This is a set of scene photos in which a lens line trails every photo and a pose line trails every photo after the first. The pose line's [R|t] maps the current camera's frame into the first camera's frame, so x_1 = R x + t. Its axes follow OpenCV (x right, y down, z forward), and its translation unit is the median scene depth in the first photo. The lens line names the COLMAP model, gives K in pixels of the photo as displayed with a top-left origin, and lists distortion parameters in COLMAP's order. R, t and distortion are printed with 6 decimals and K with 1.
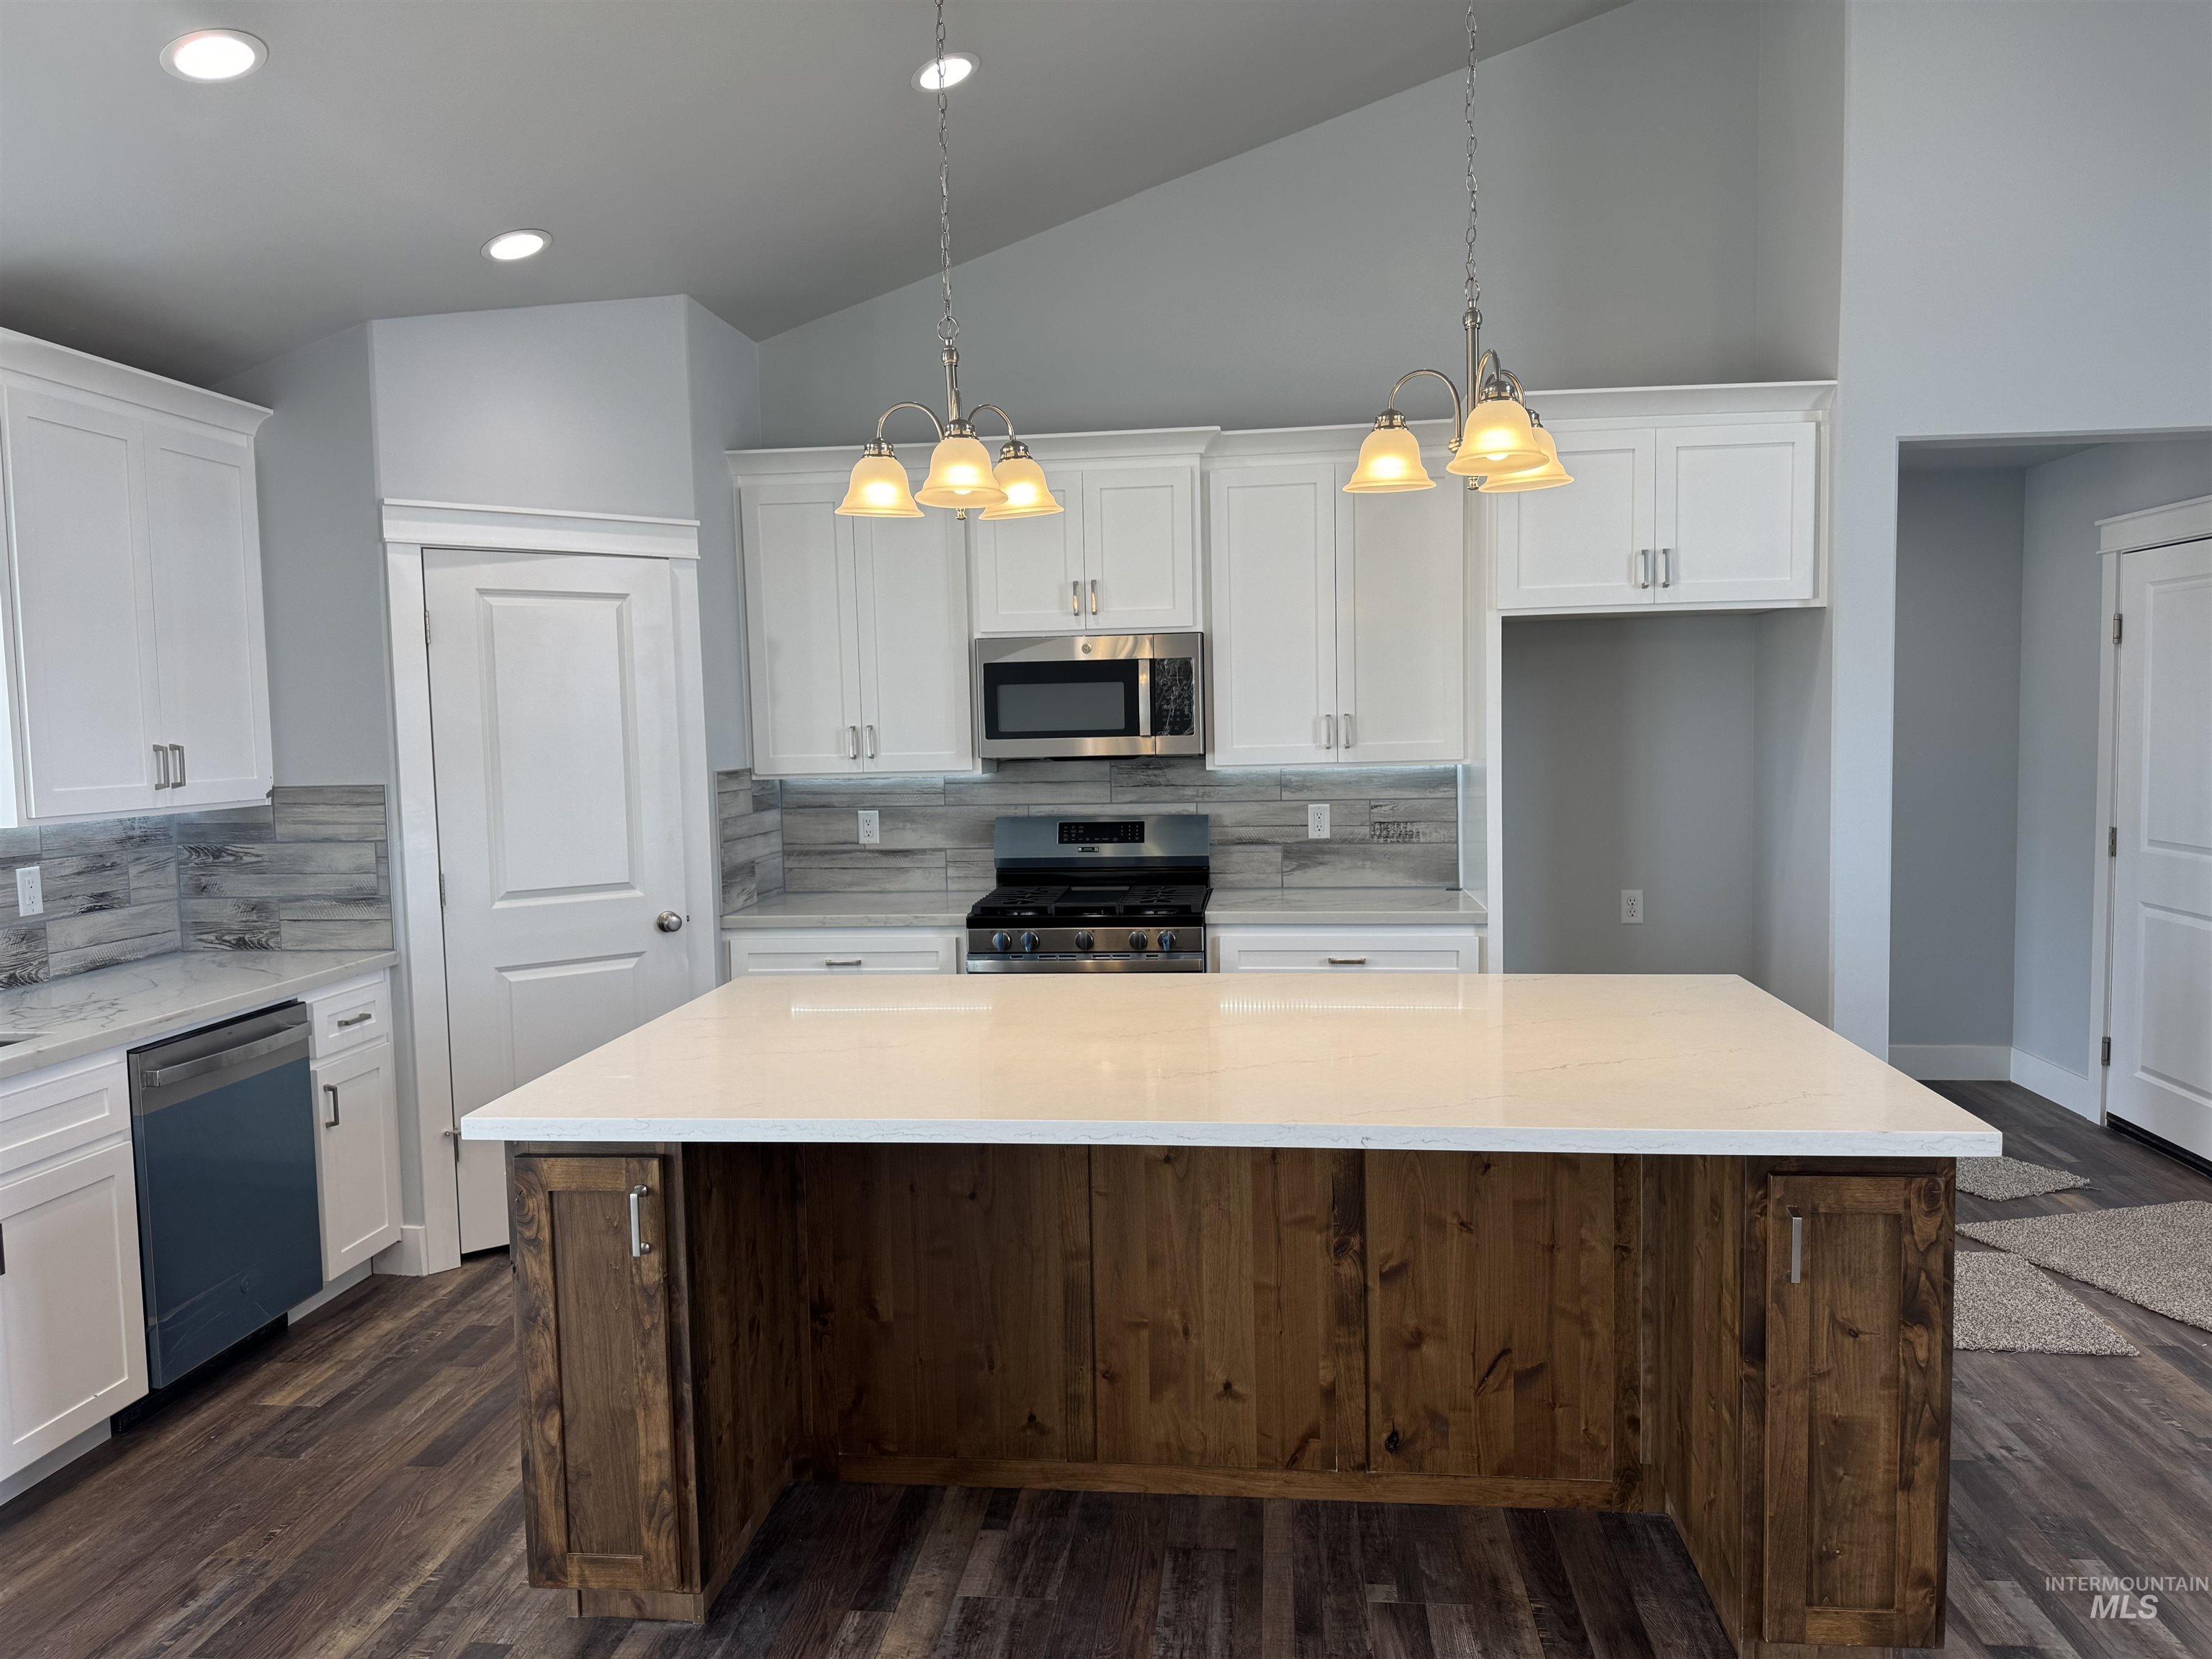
lens RADIAL K [[1547.0, 0, 1102.6], [0, 1547.0, 844.1], [0, 0, 1]] dist [0.079319, -0.096261]
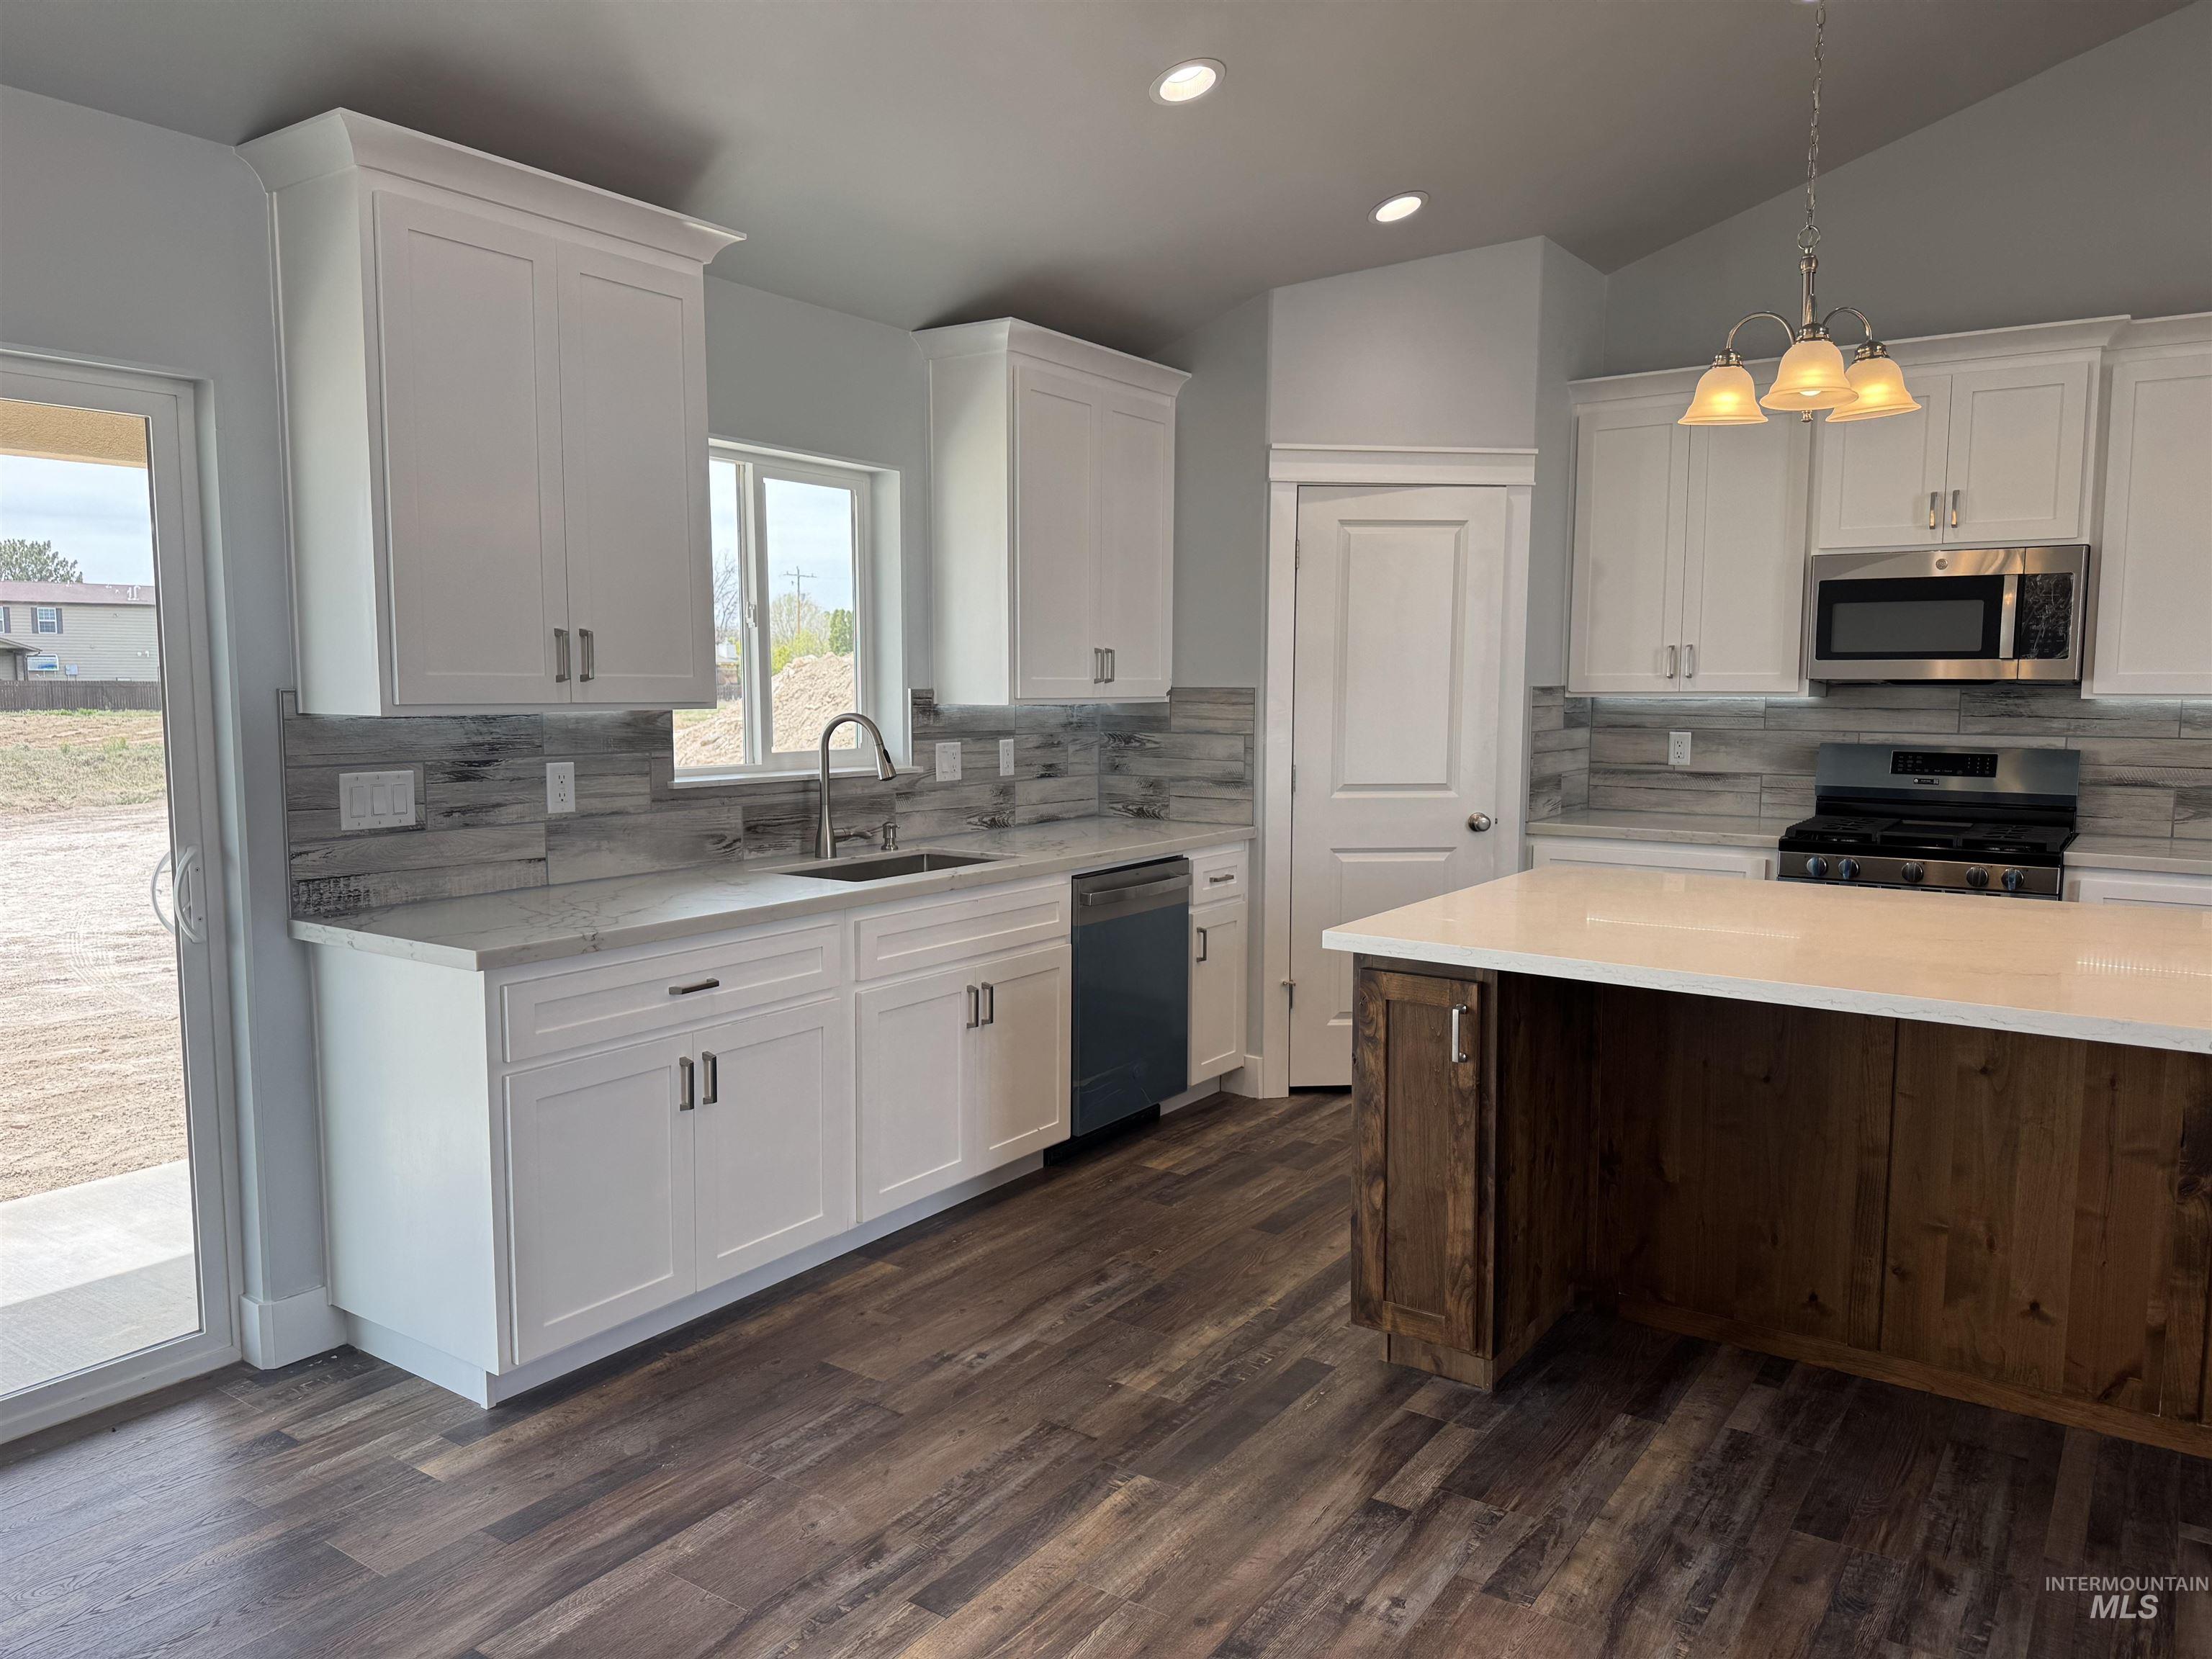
lens RADIAL K [[1556.5, 0, 1094.9], [0, 1556.5, 841.4], [0, 0, 1]] dist [0.082009, -0.113493]
pose [[0.875665, 0.073684, -0.477265, 0.011122], [-0.059993, 0.997233, 0.043888, 0.036225], [0.479178, -0.009799, 0.877663, -0.106779]]
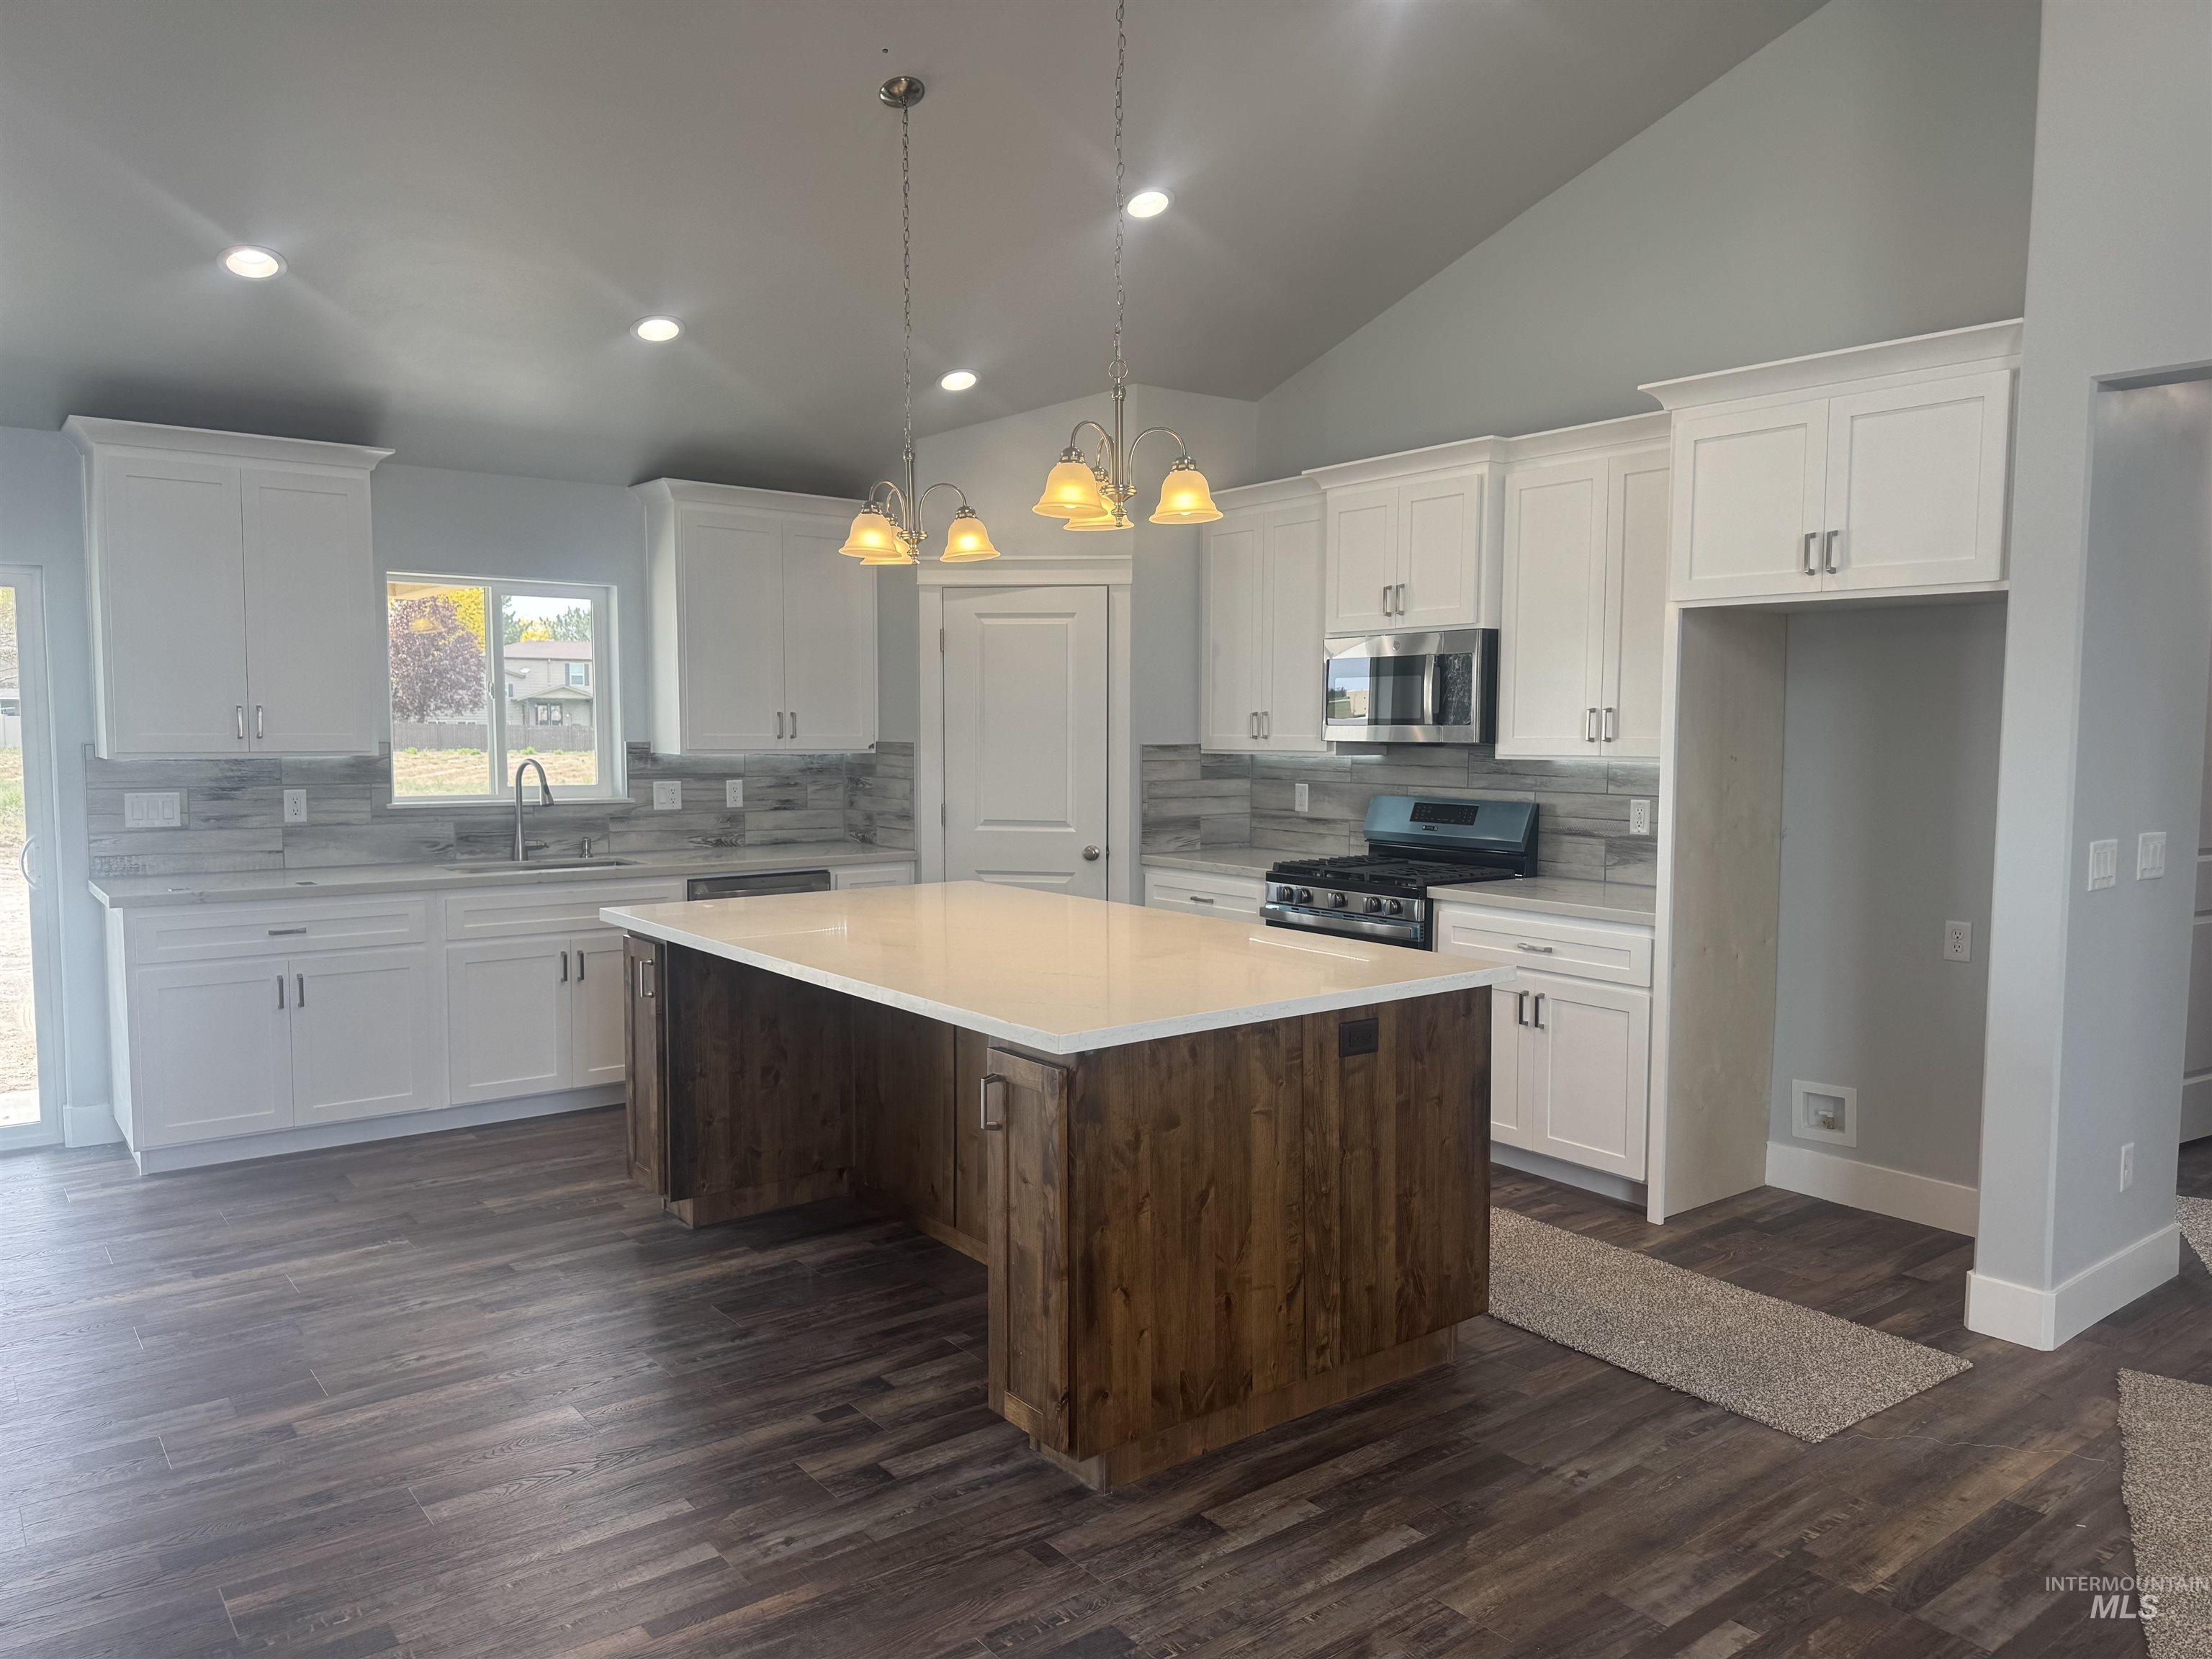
lens RADIAL K [[1547.0, 0, 1102.6], [0, 1547.0, 844.1], [0, 0, 1]] dist [0.079319, -0.096261]
pose [[0.692631, 0.081598, -0.716662, 0.802486], [-0.078095, 0.996223, 0.037953, -0.011350], [0.717052, 0.029680, 0.696388, 0.081190]]
